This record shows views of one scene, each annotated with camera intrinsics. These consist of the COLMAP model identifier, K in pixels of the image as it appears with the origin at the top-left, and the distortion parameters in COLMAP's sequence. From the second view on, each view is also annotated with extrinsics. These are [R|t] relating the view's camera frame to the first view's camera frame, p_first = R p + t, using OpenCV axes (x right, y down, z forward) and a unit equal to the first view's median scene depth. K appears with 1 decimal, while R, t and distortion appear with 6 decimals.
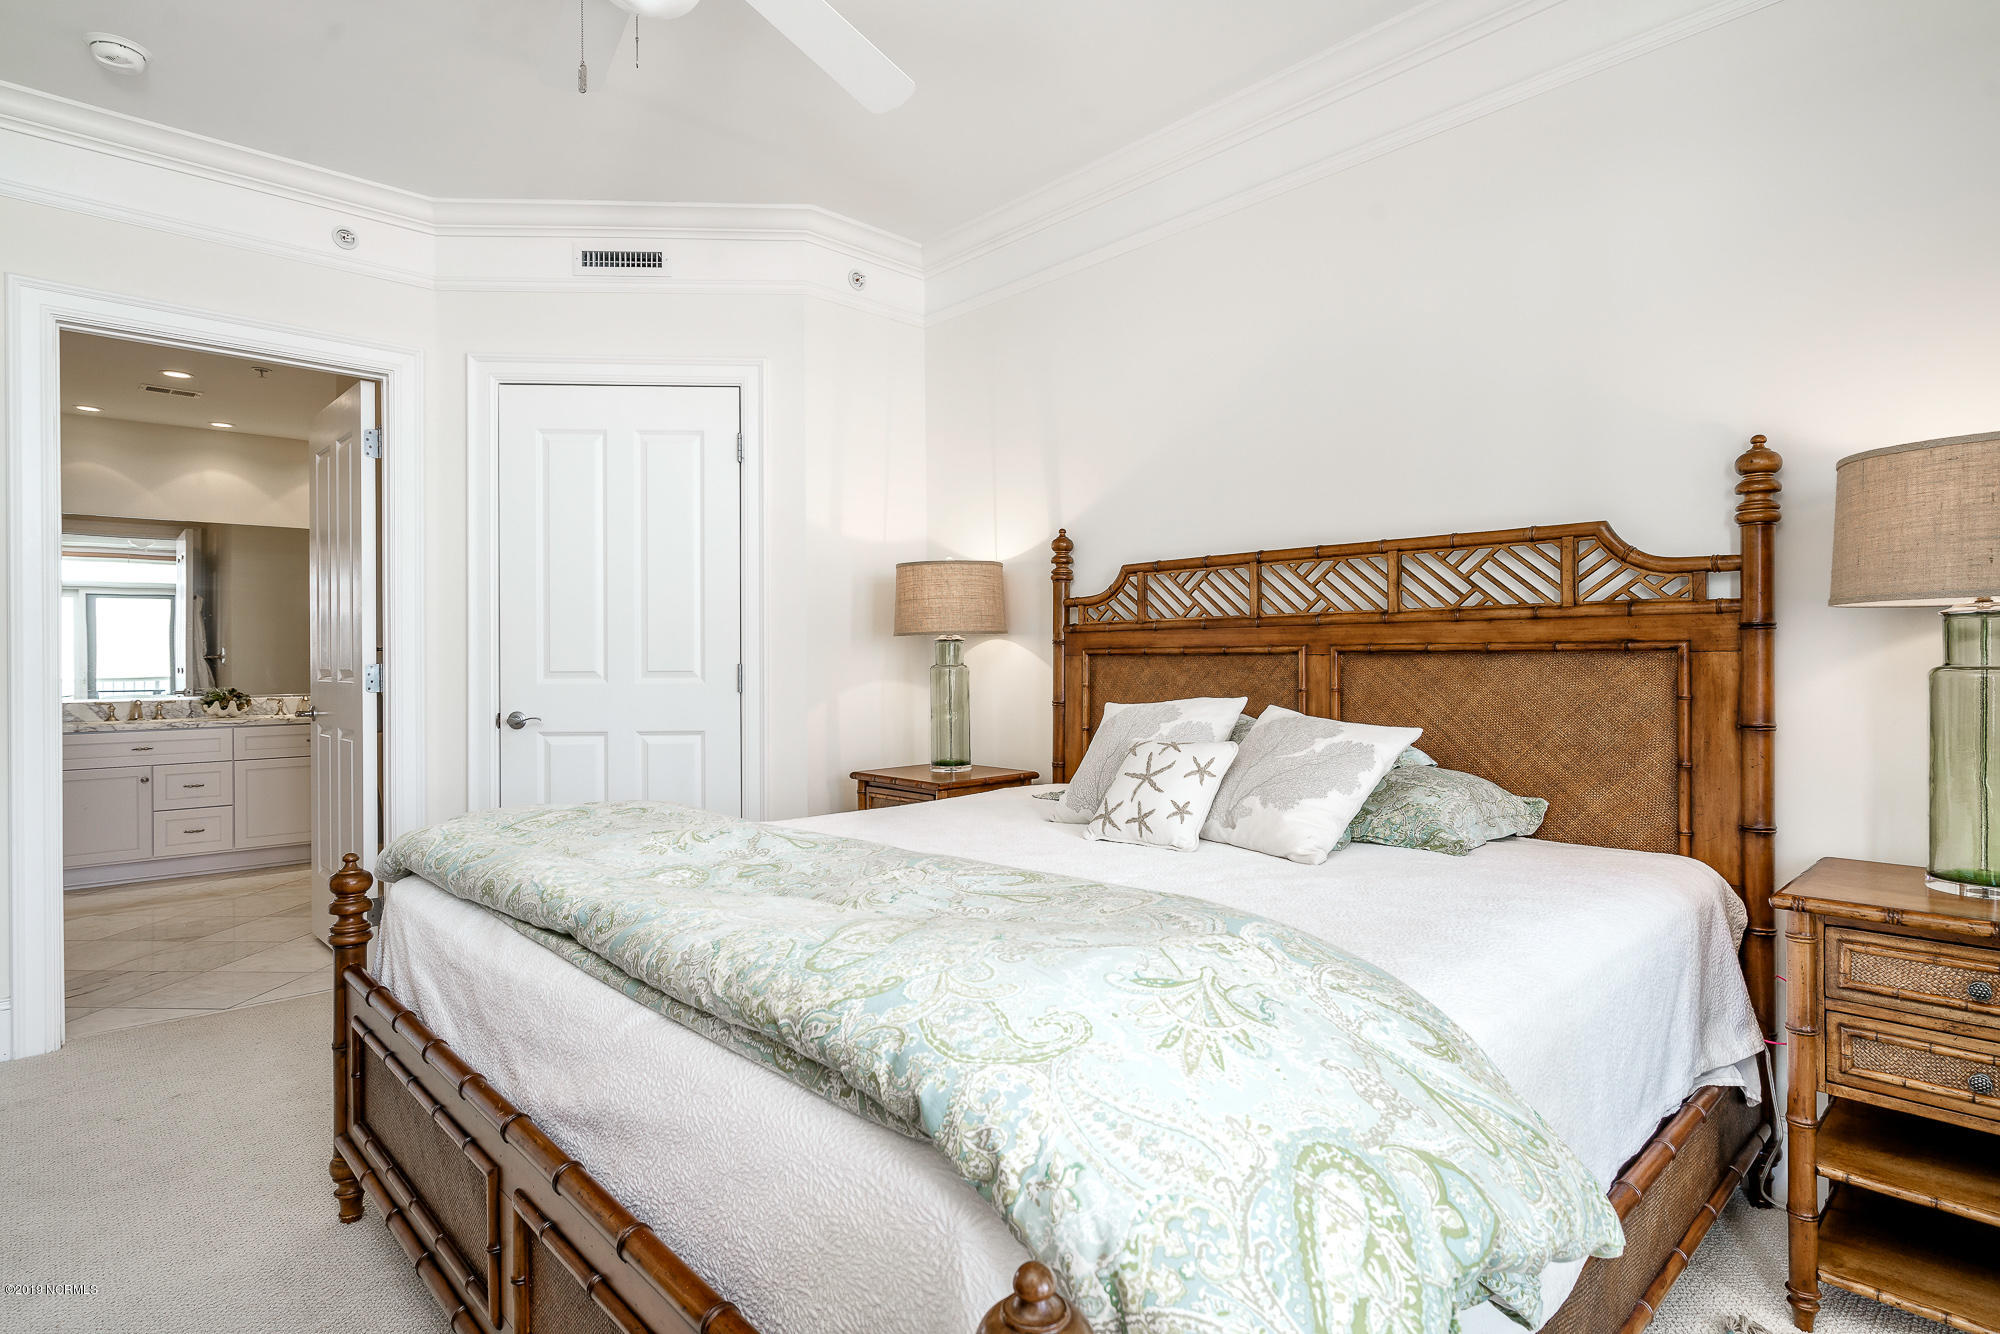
lens RADIAL K [[1050.7, 0, 986.3], [0, 1050.7, 661.2], [0, 0, 1]] dist [0.003201, 0.000642]
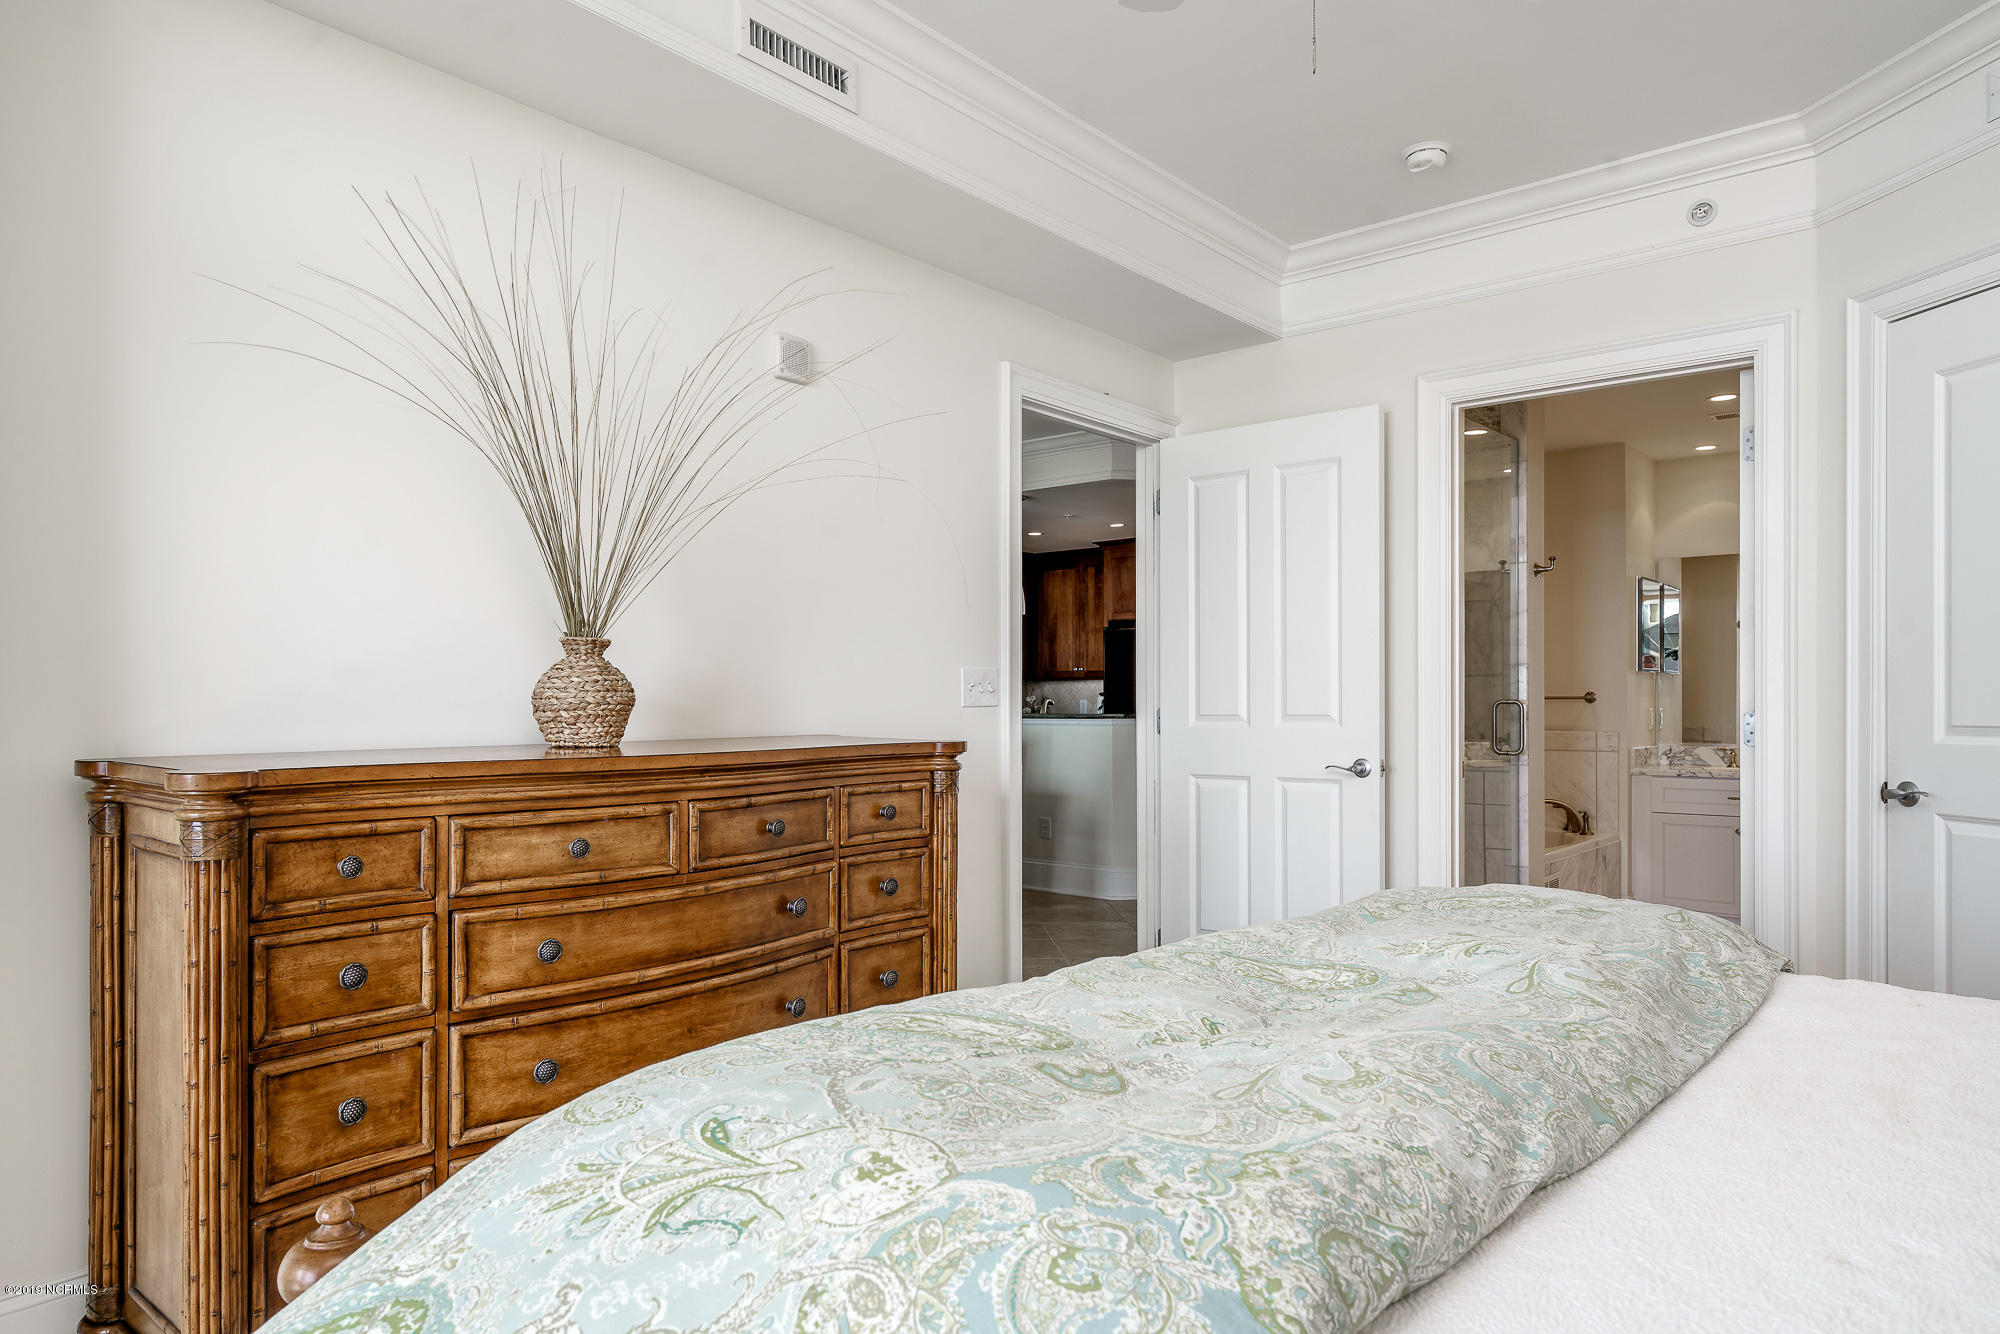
lens RADIAL K [[1226.9, 0, 999.8], [0, 1226.9, 705.7], [0, 0, 1]] dist [0.008773, 0.001913]
pose [[0.122700, 0.003521, -0.992438, 0.175312], [-0.000759, 0.999994, 0.003454, -0.003087], [0.992443, 0.000330, 0.122702, 0.174292]]
